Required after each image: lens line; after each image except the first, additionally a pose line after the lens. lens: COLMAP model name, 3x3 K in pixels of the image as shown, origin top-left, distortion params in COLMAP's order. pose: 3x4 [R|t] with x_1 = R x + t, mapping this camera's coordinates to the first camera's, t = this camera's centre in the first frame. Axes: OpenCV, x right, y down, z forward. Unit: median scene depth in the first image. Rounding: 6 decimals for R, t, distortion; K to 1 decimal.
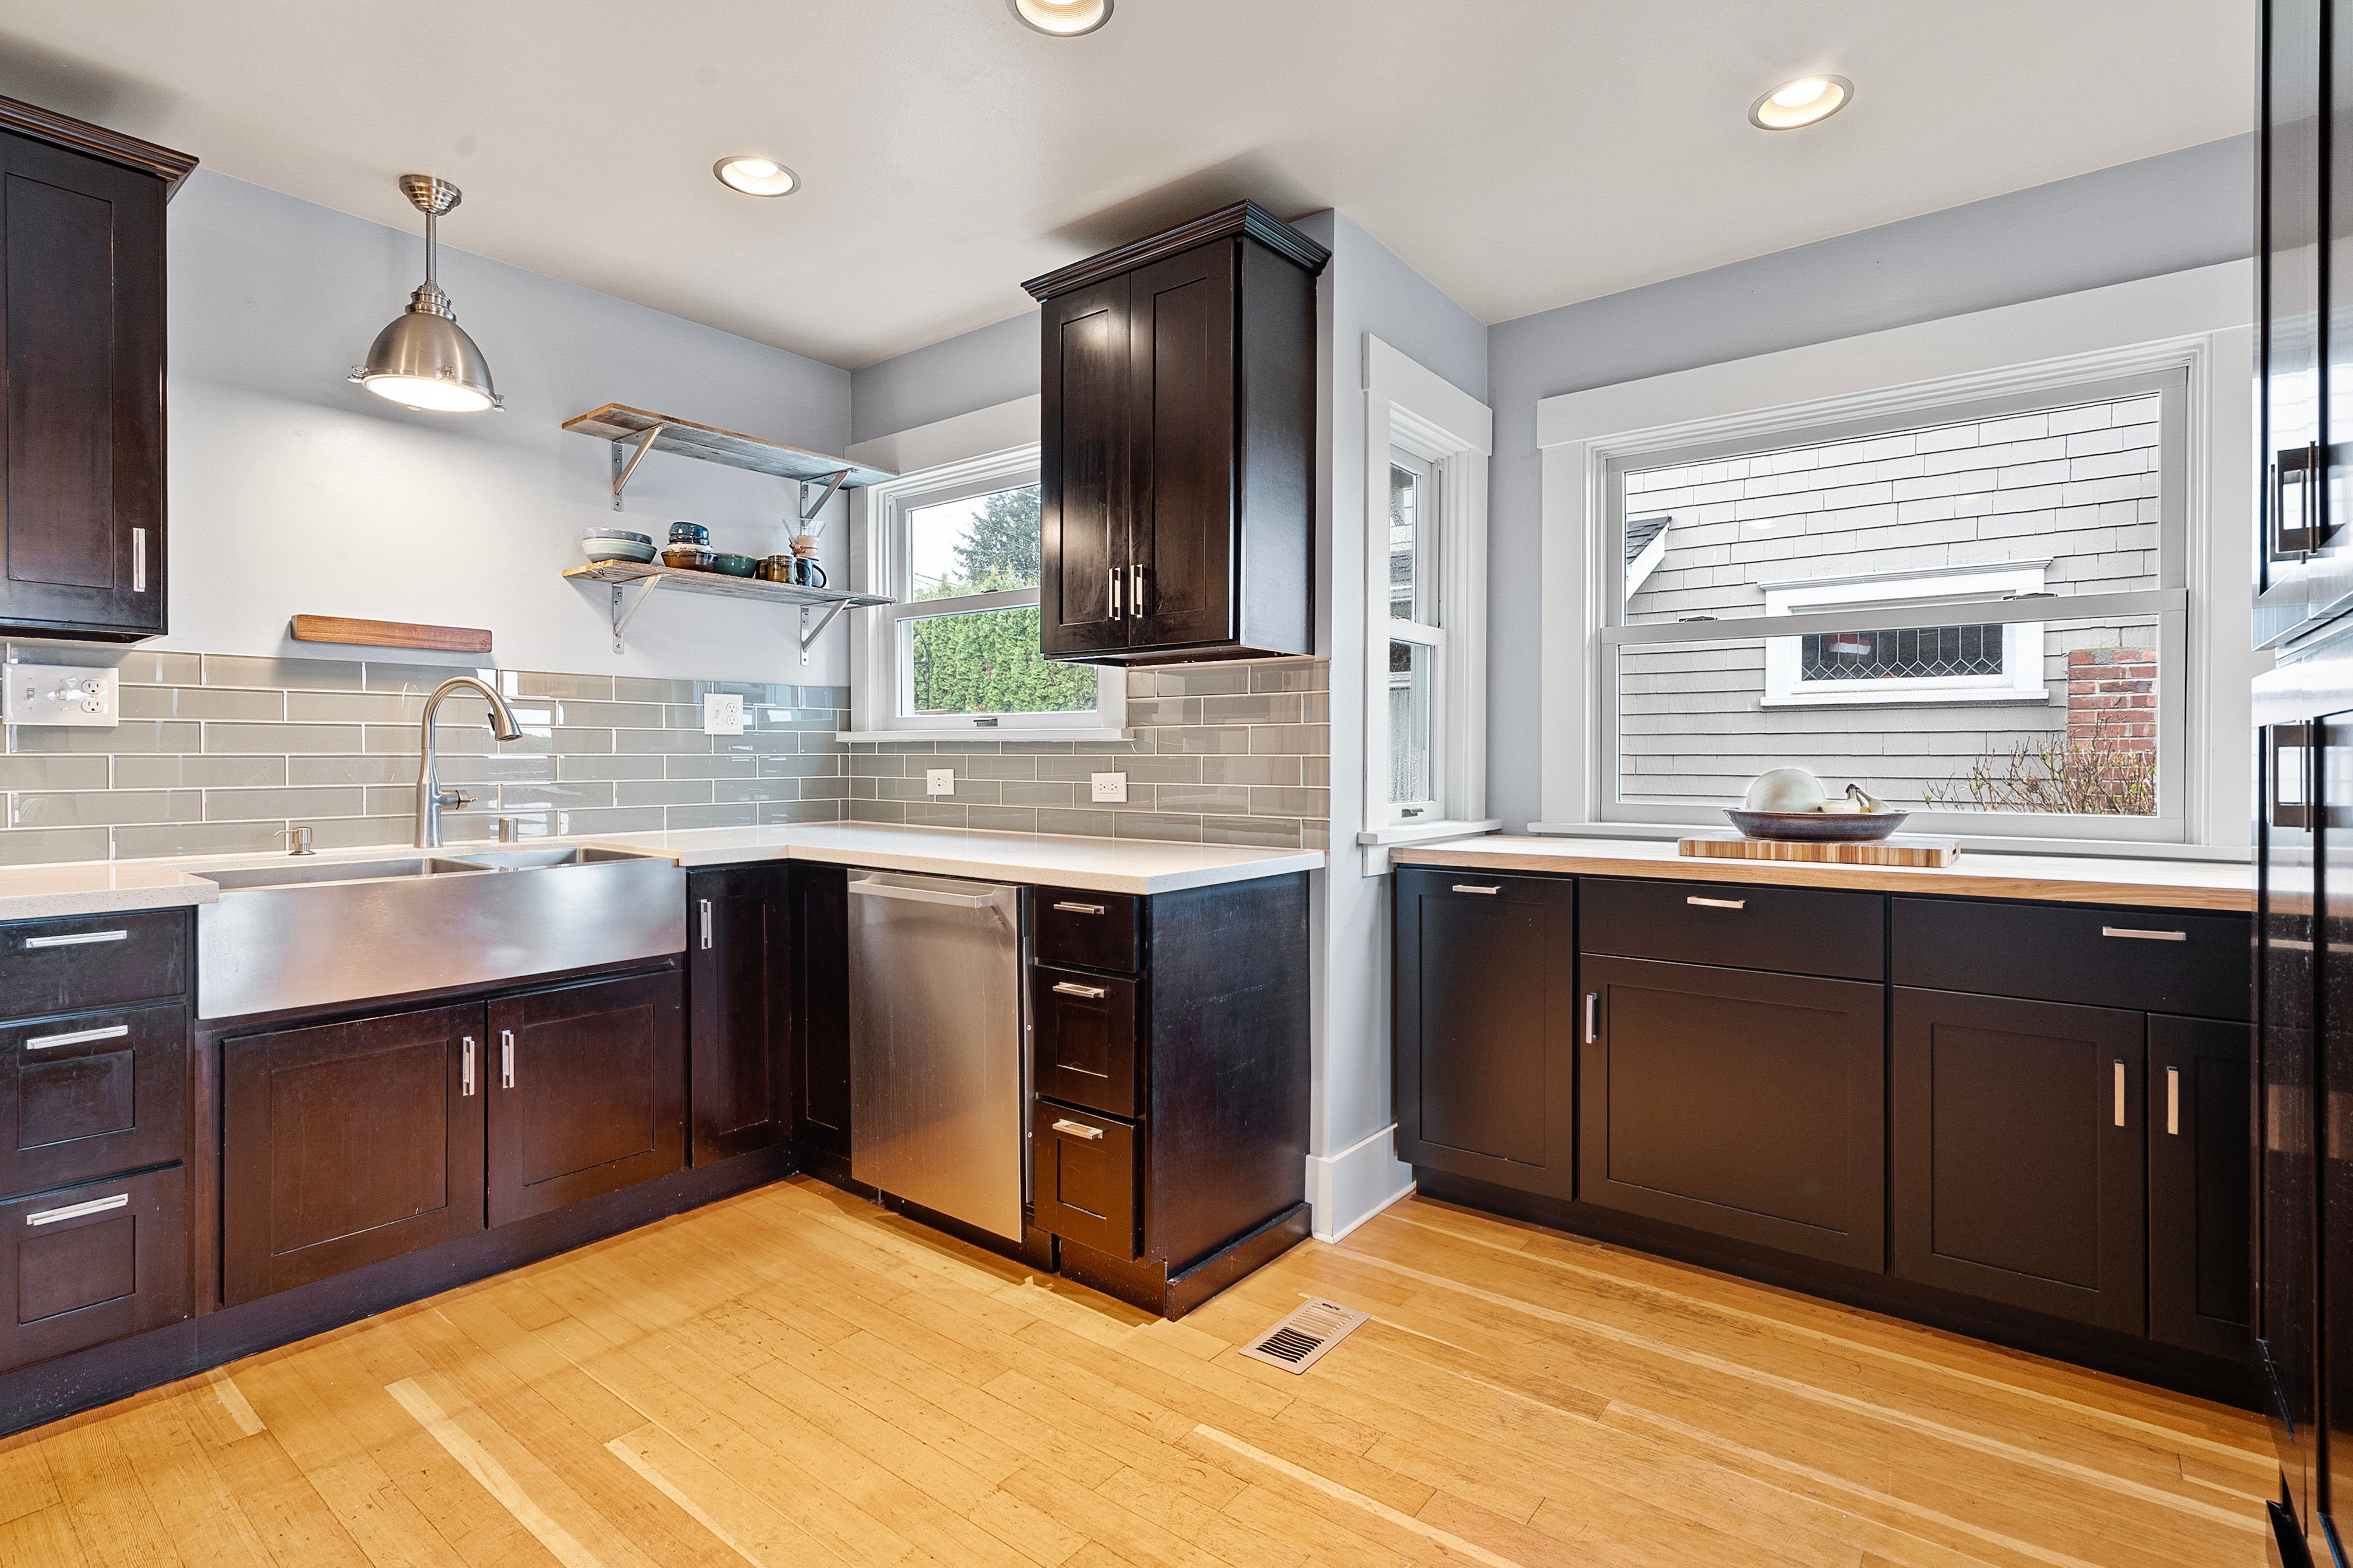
lens RADIAL K [[1126.8, 0, 1173.1], [0, 1126.8, 764.2], [0, 0, 1]] dist [0.000767, 0.000825]
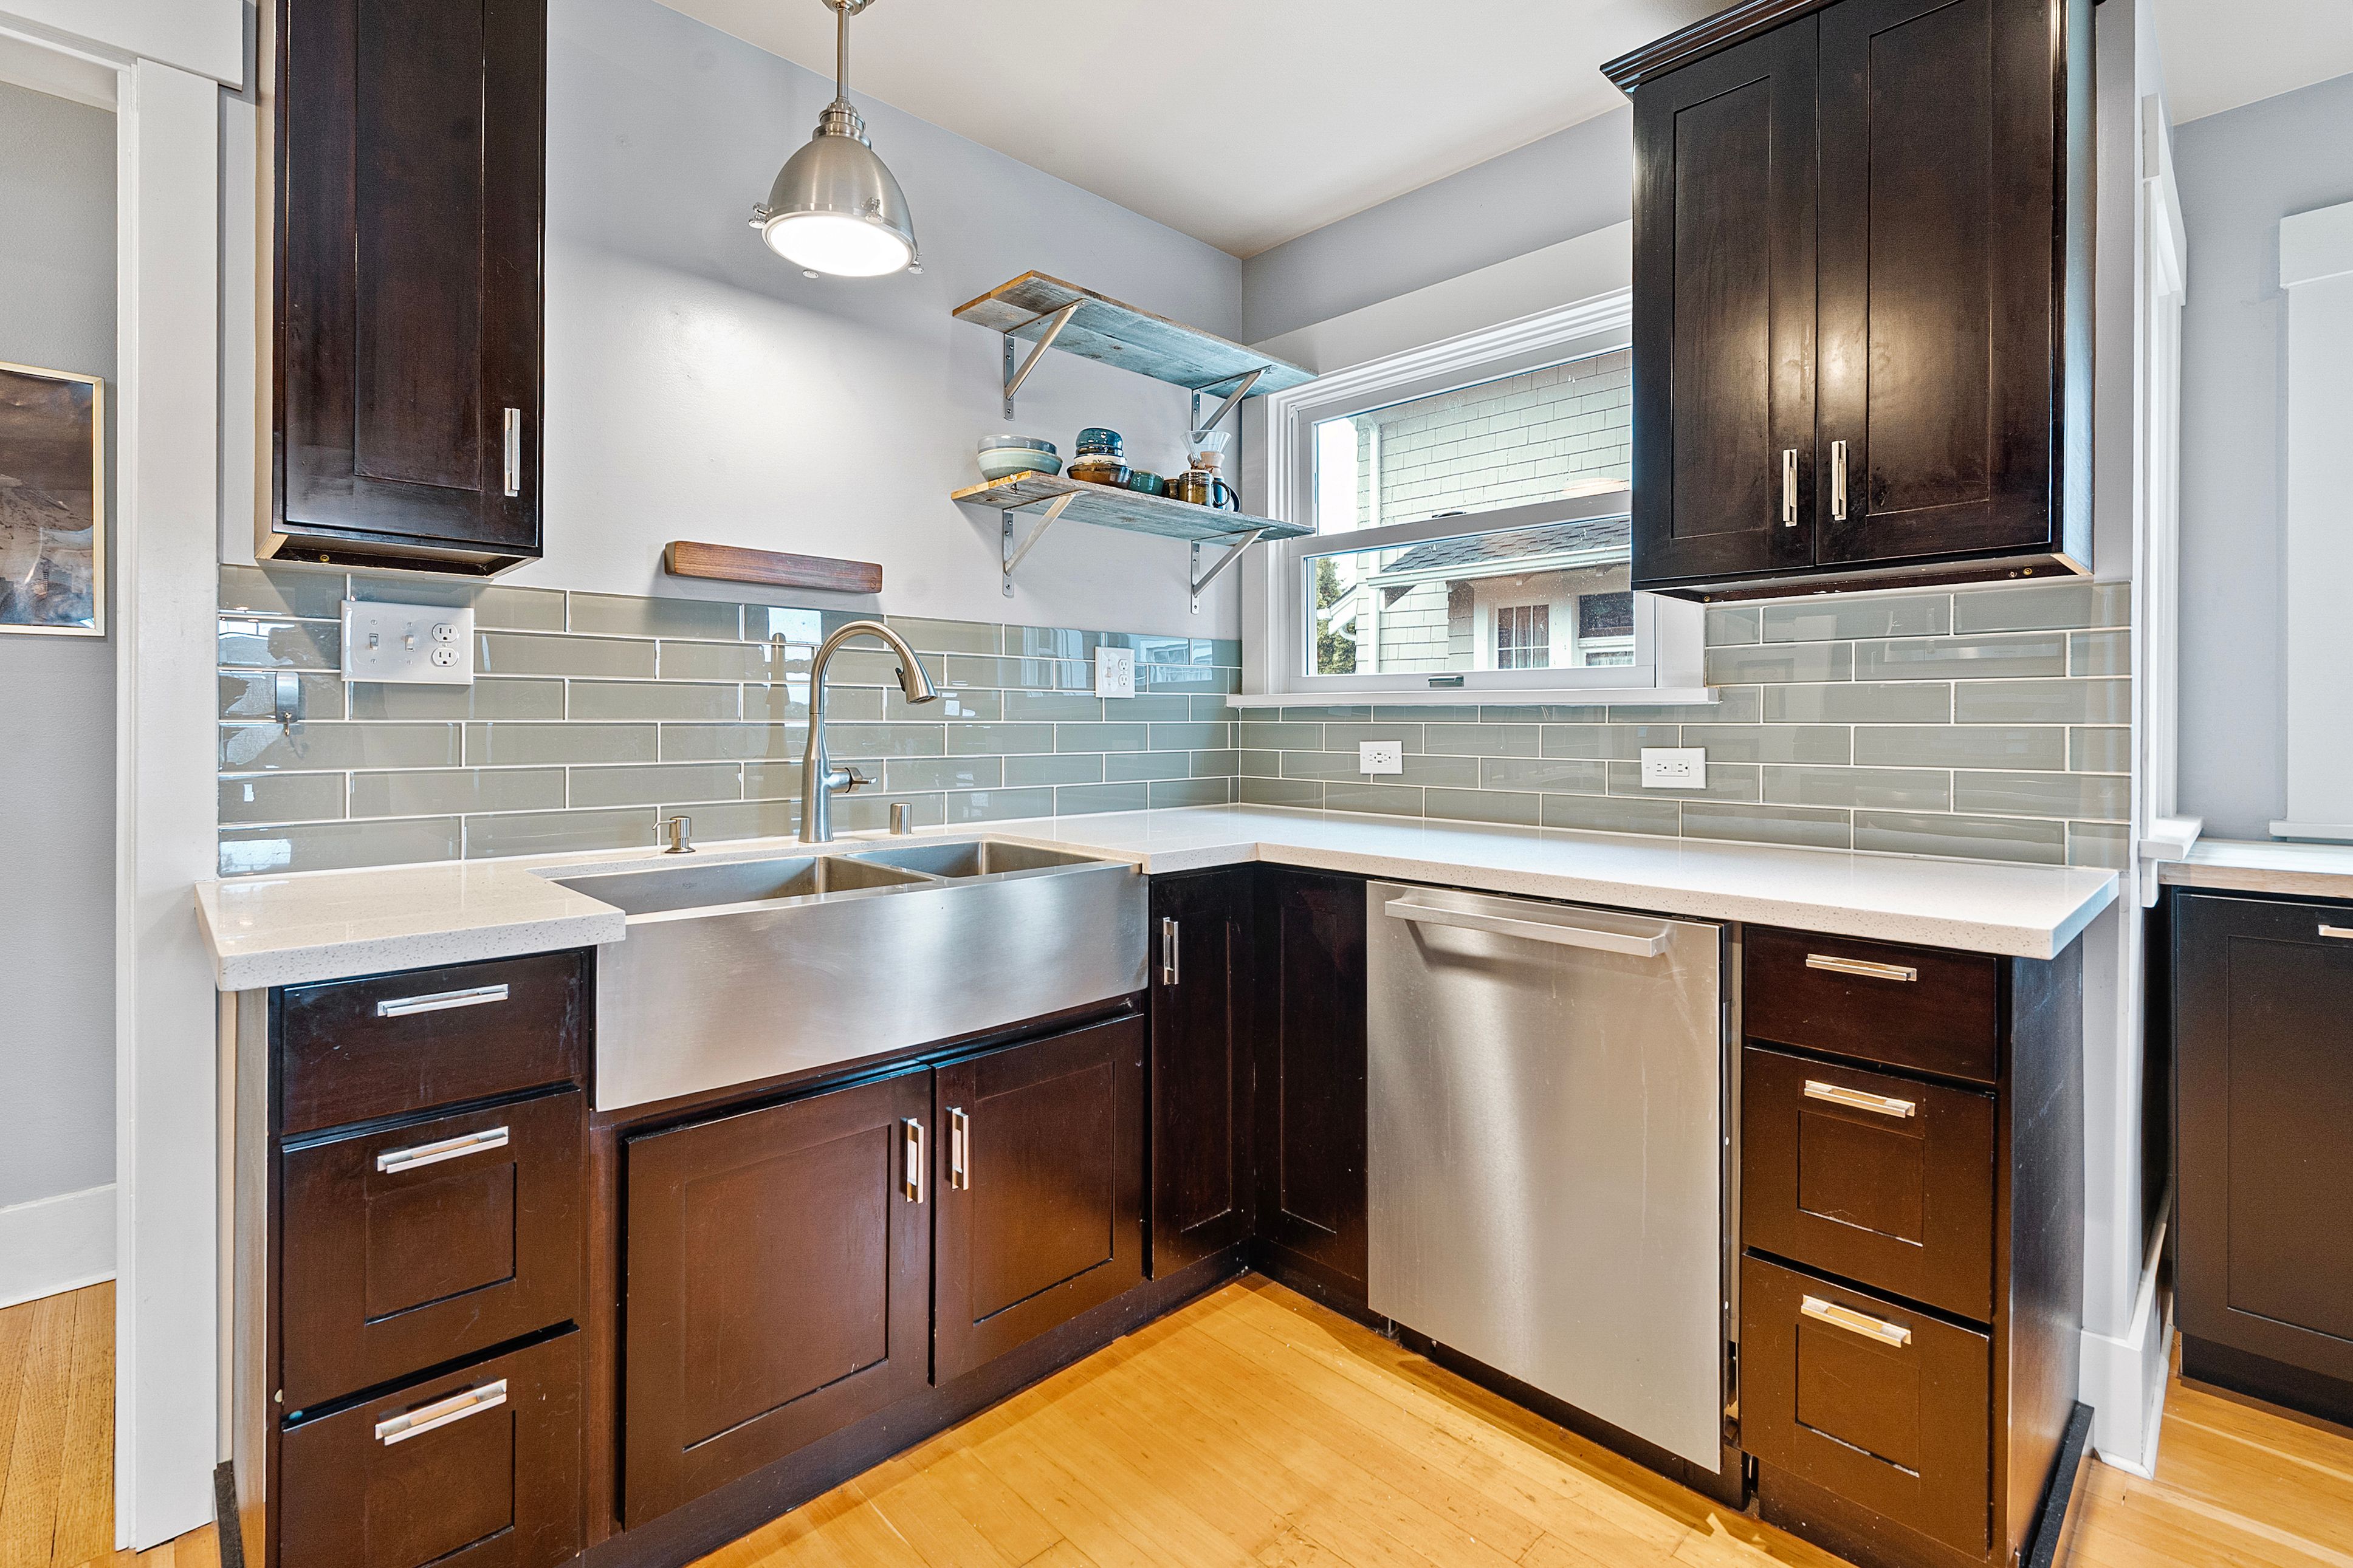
lens RADIAL K [[1075.6, 0, 1170.3], [0, 1075.6, 721.3], [0, 0, 1]] dist [-0.004104, 0.001710]
pose [[0.991129, 0.001648, -0.132891, -0.325518], [-0.002830, 0.999958, -0.008707, -0.003229], [0.132872, 0.009006, 0.991092, 0.301296]]
